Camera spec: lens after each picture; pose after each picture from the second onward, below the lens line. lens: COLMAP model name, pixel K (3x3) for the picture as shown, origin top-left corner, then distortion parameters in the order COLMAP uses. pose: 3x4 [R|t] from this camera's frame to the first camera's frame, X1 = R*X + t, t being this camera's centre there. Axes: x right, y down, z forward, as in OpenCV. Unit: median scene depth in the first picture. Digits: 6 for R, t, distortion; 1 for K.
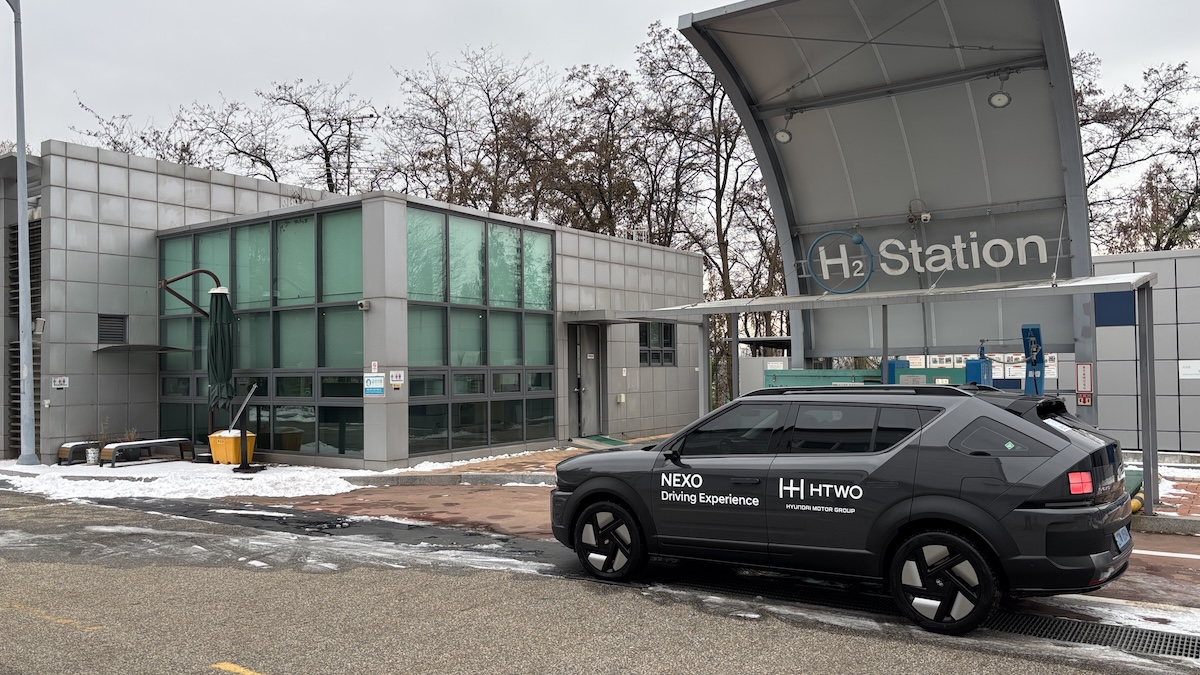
lens RADIAL K [[941.6, 0, 600.1], [0, 941.6, 341.1], [0, 0, 1]] dist [0.011278, -0.000519]
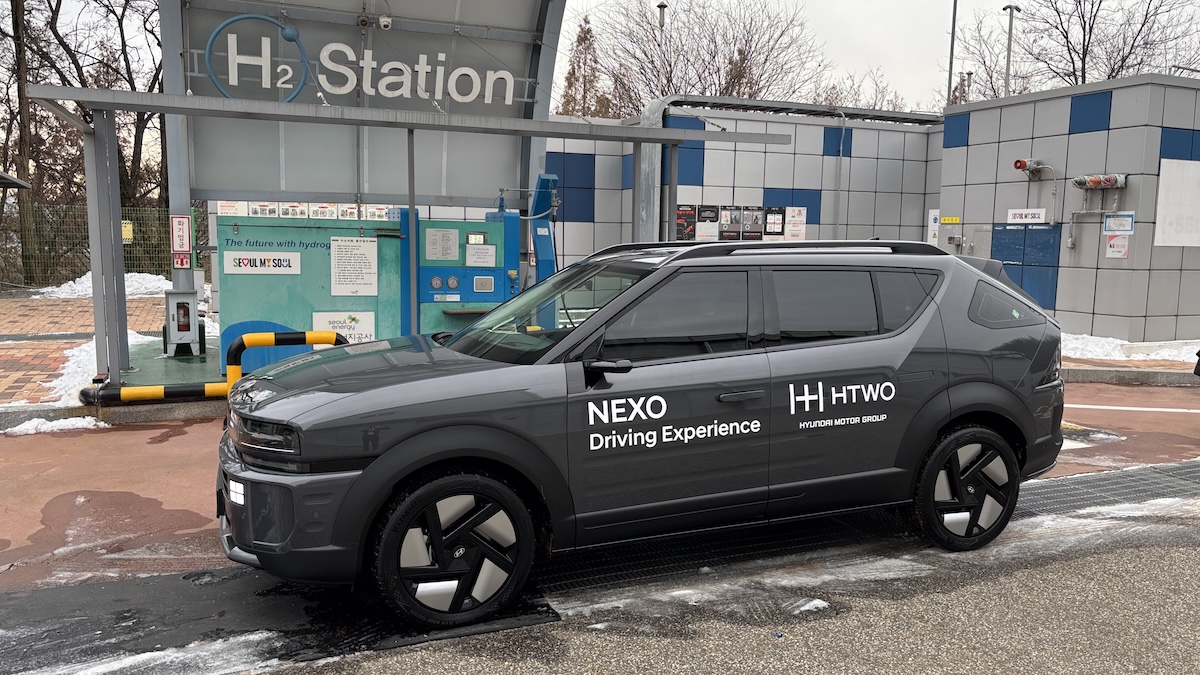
lens RADIAL K [[941.6, 0, 600.3], [0, 941.6, 332.8], [0, 0, 1]] dist [0.011278, -0.000519]
pose [[0.491181, -0.073400, 0.867960, -0.405832], [-0.046293, 0.992835, 0.110157, 0.041710], [-0.869827, -0.094288, 0.484264, 0.751007]]
